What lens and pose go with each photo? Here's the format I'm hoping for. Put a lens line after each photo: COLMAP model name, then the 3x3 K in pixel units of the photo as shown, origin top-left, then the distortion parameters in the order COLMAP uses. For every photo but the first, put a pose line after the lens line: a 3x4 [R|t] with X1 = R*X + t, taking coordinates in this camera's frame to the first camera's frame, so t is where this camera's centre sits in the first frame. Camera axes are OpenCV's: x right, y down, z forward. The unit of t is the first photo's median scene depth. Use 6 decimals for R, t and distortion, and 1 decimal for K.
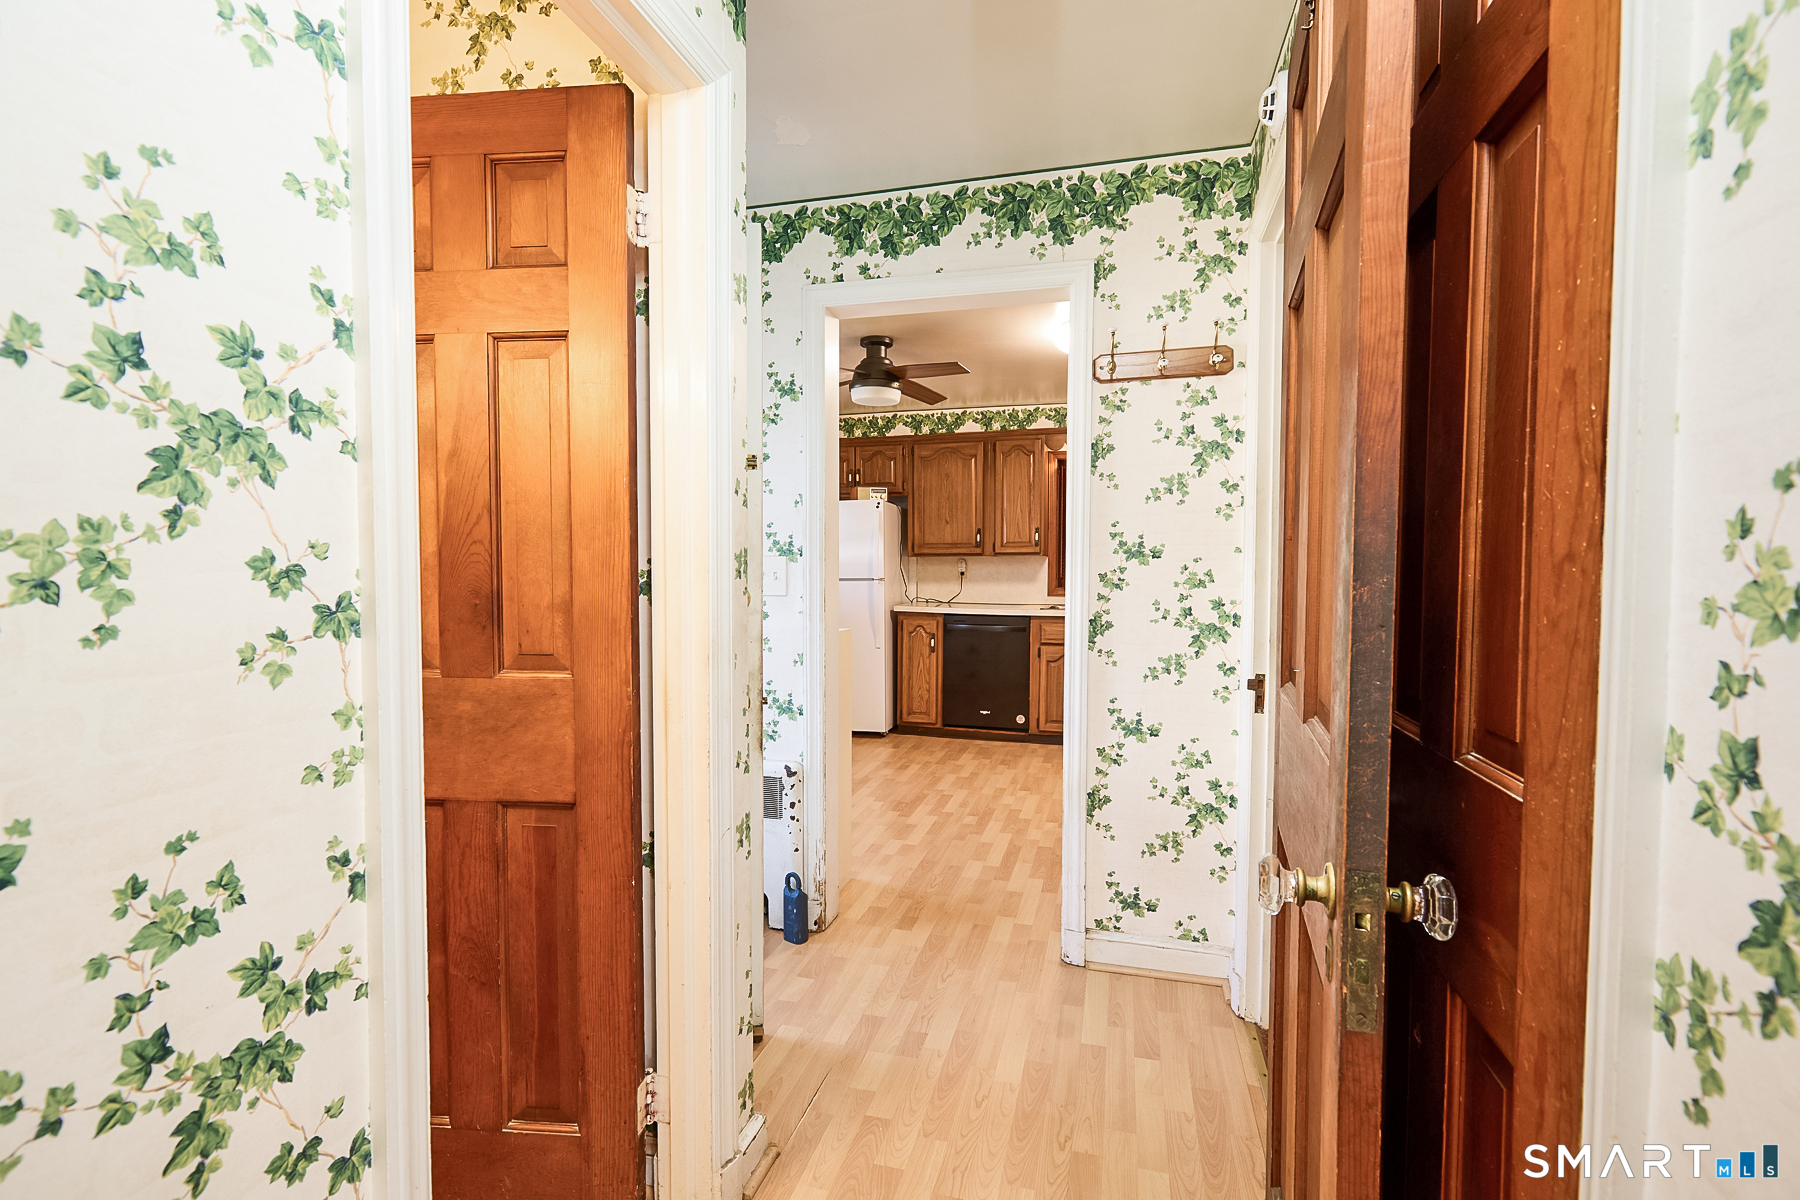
lens RADIAL K [[825.2, 0, 900.0], [0, 825.2, 600.0], [0, 0, 1]] dist [0.000856, 0.000138]
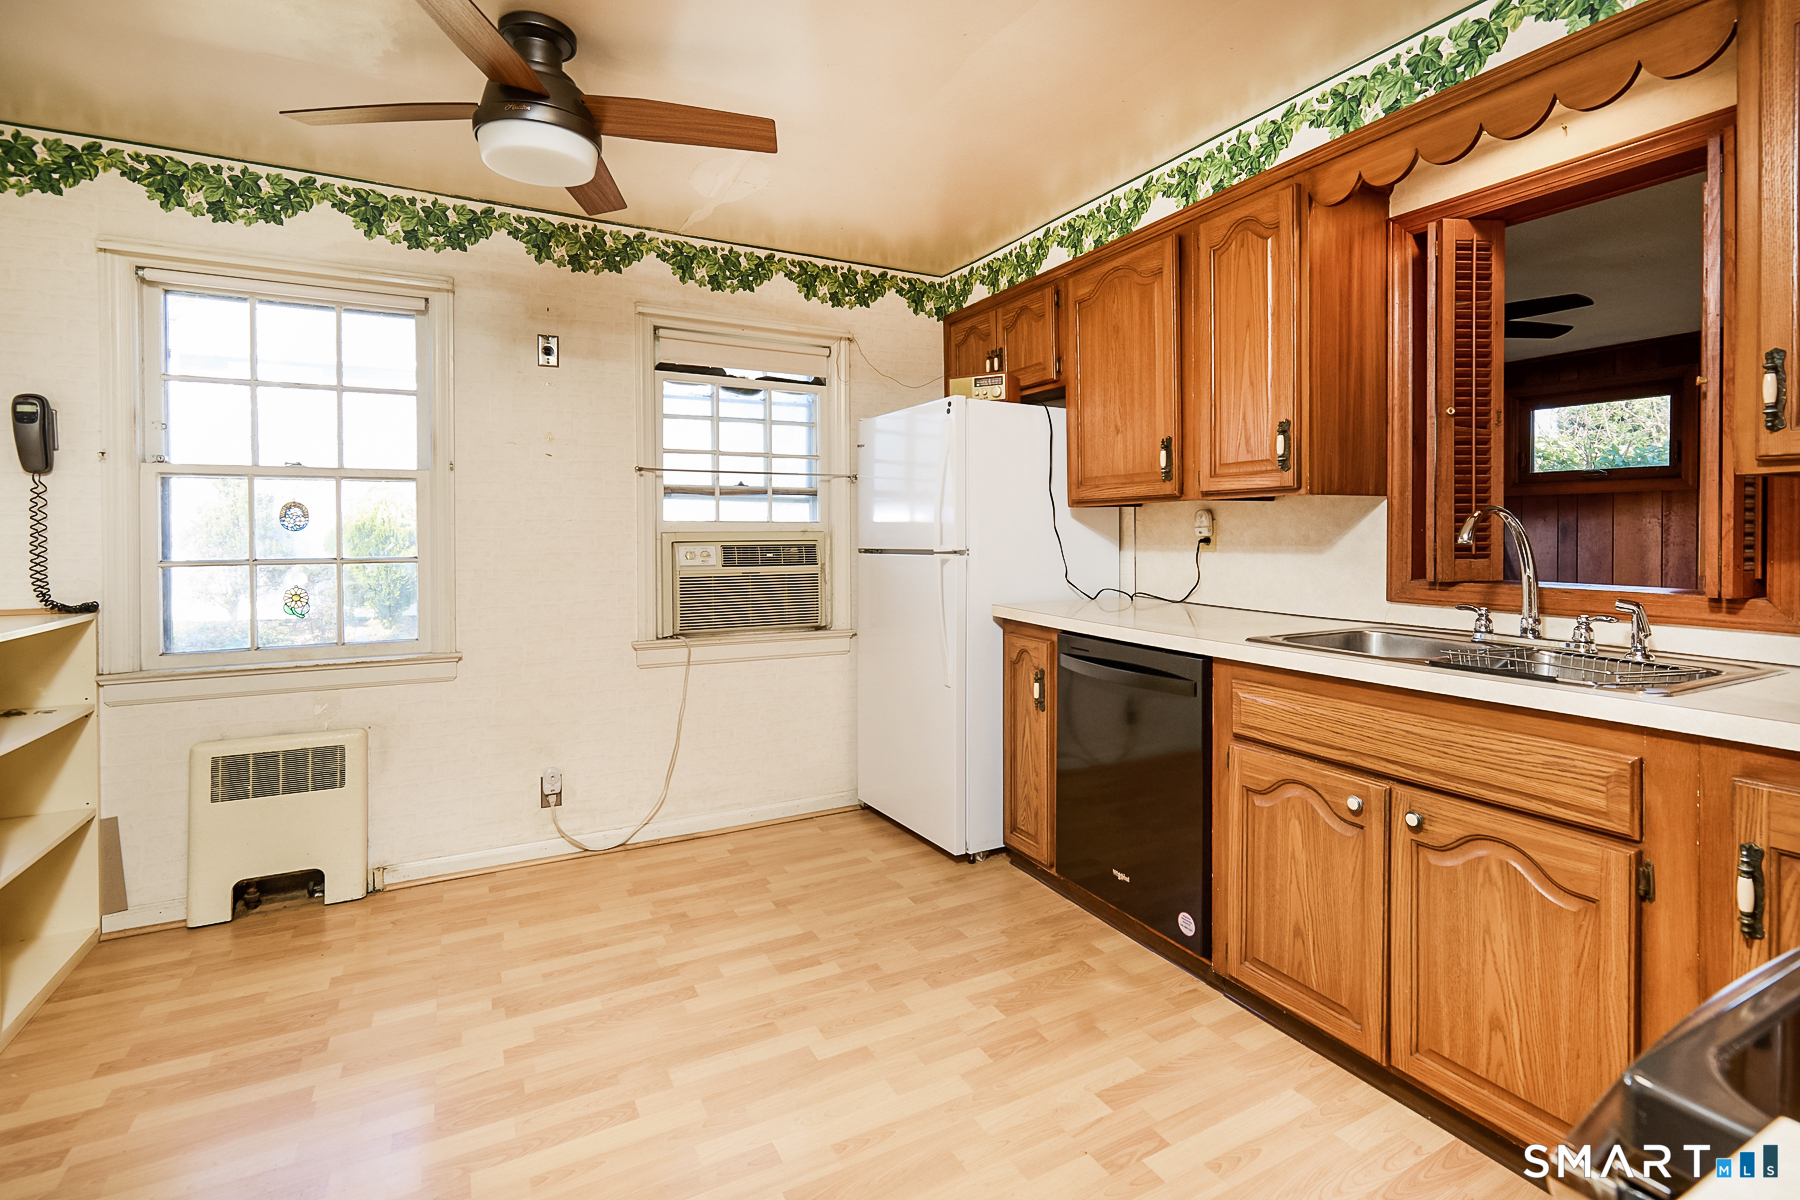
lens RADIAL K [[834.6, 0, 899.4], [0, 834.6, 536.5], [0, 0, 1]] dist [0.001538, 0.000176]
pose [[0.684292, 0.001818, -0.729206, 0.318399], [-0.025736, 0.999434, -0.021660, -0.021340], [0.728754, 0.033589, 0.683951, 0.601945]]
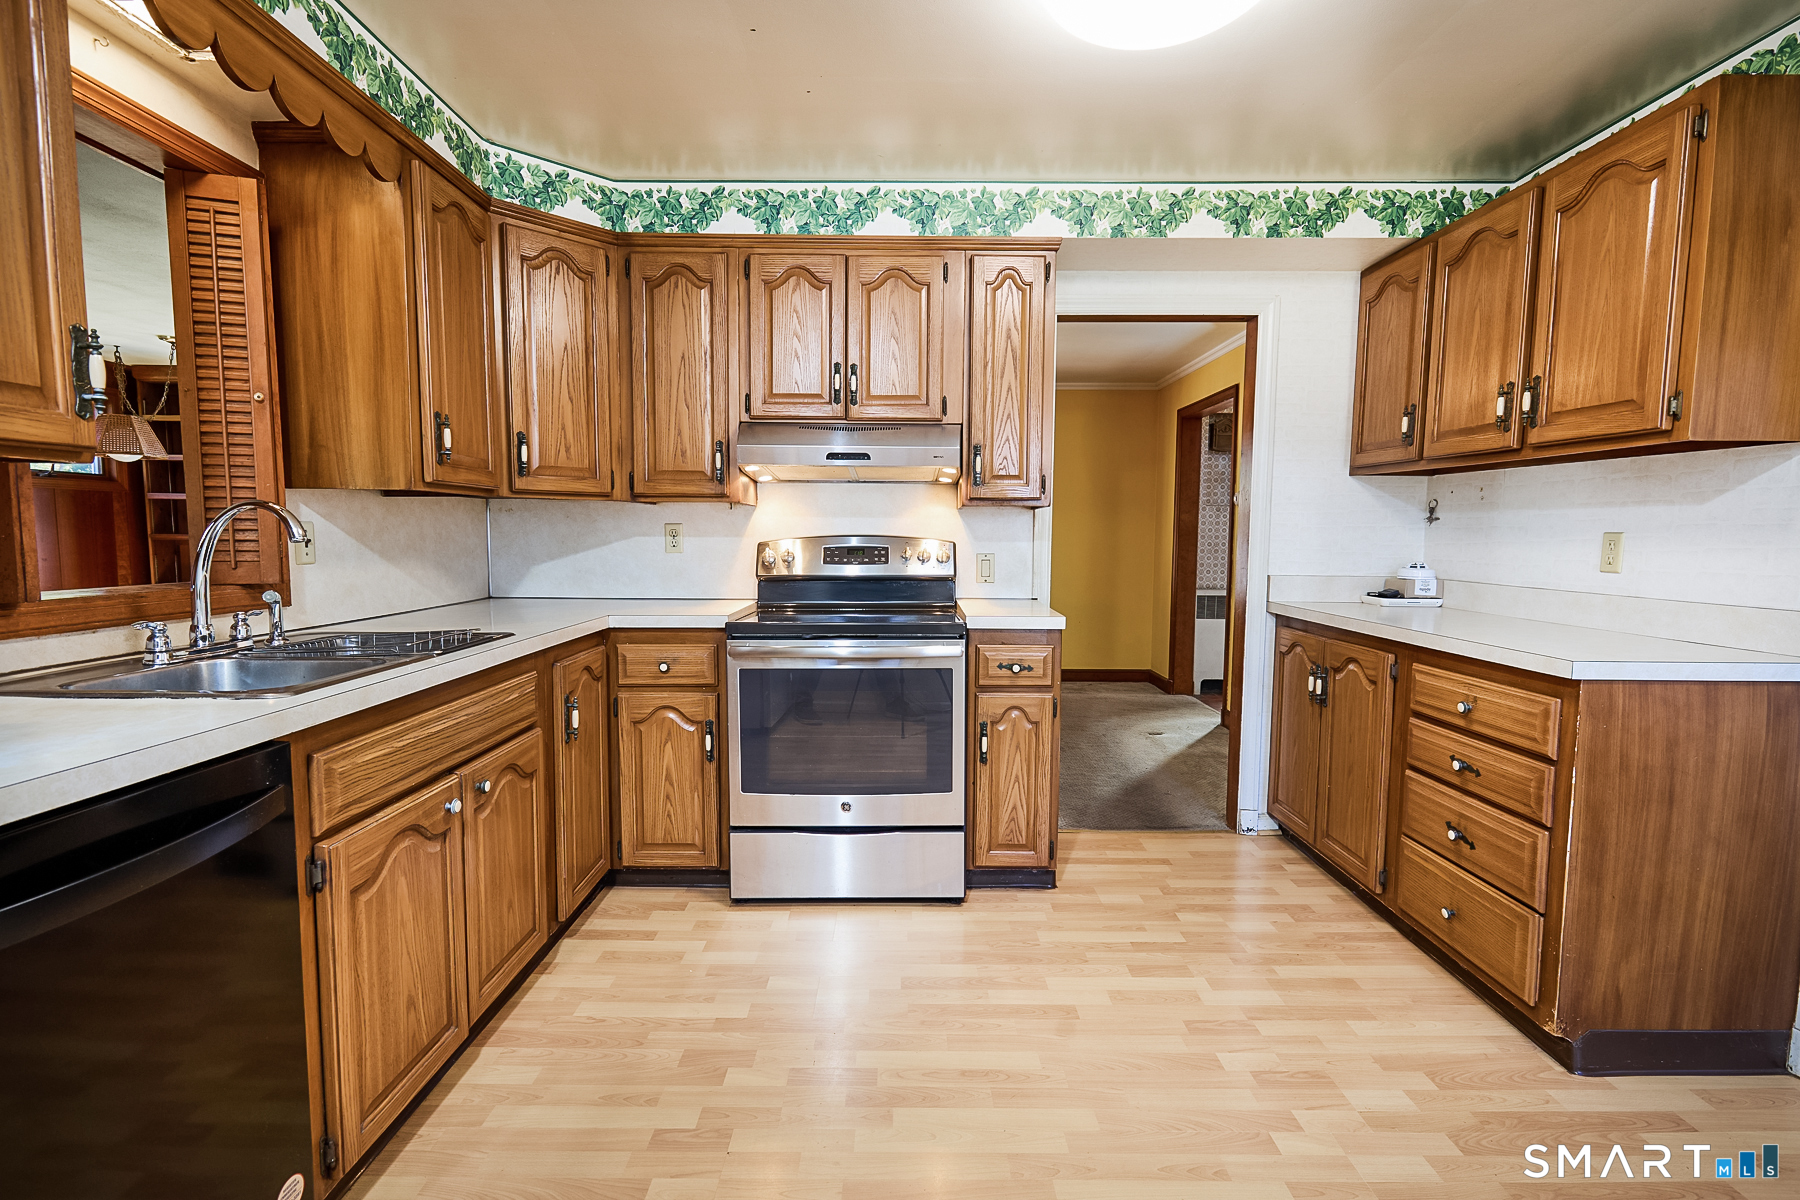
lens RADIAL K [[825.2, 0, 900.0], [0, 825.2, 600.0], [0, 0, 1]] dist [0.000856, 0.000138]
pose [[-0.262412, -0.084378, 0.961260, -0.094054], [0.033415, 0.994778, 0.096442, -0.031296], [-0.964377, 0.057428, -0.258222, 0.843480]]
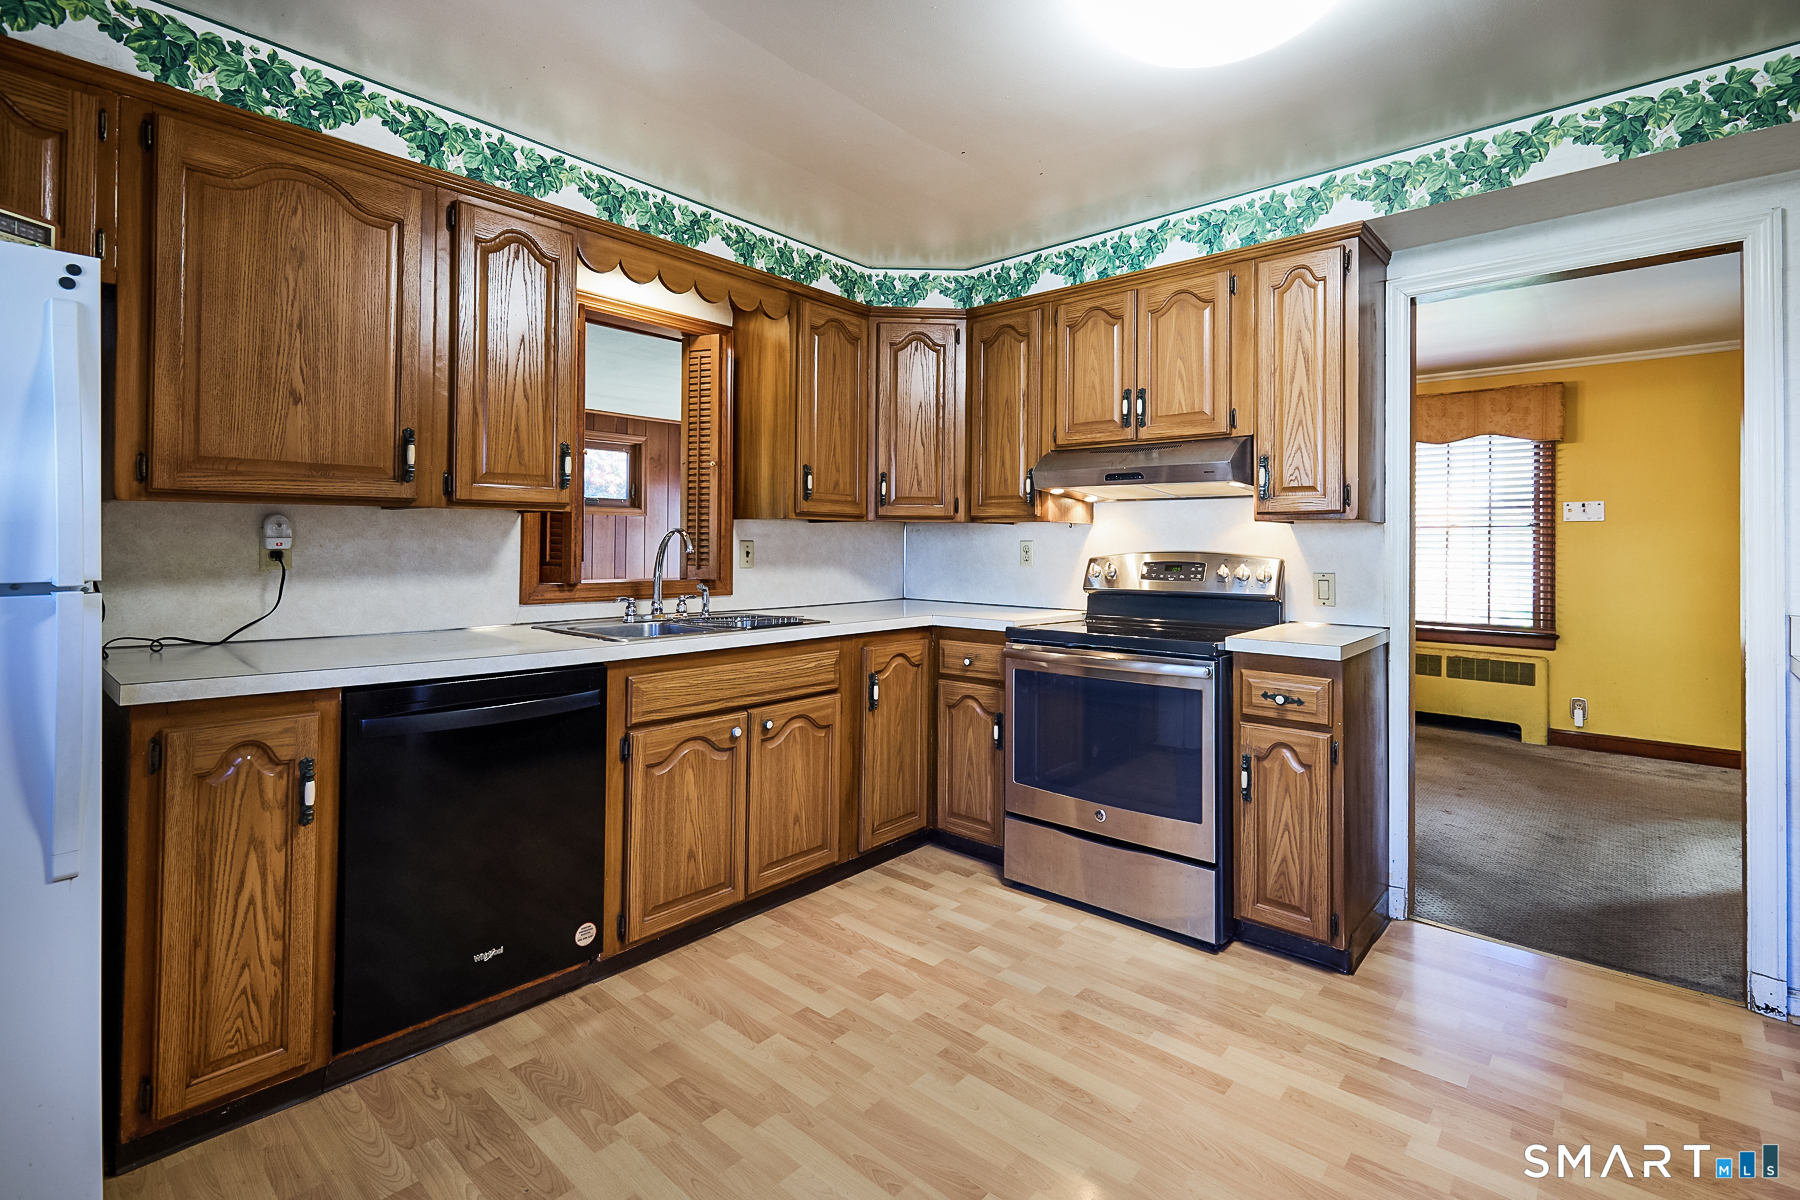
lens RADIAL K [[826.2, 0, 900.1], [0, 826.2, 533.0], [0, 0, 1]] dist [-0.000933, -0.000164]
pose [[0.444920, 0.012612, 0.895482, -0.127518], [0.031406, 0.999066, -0.029676, -0.024444], [-0.895020, 0.041327, 0.444108, 0.656270]]
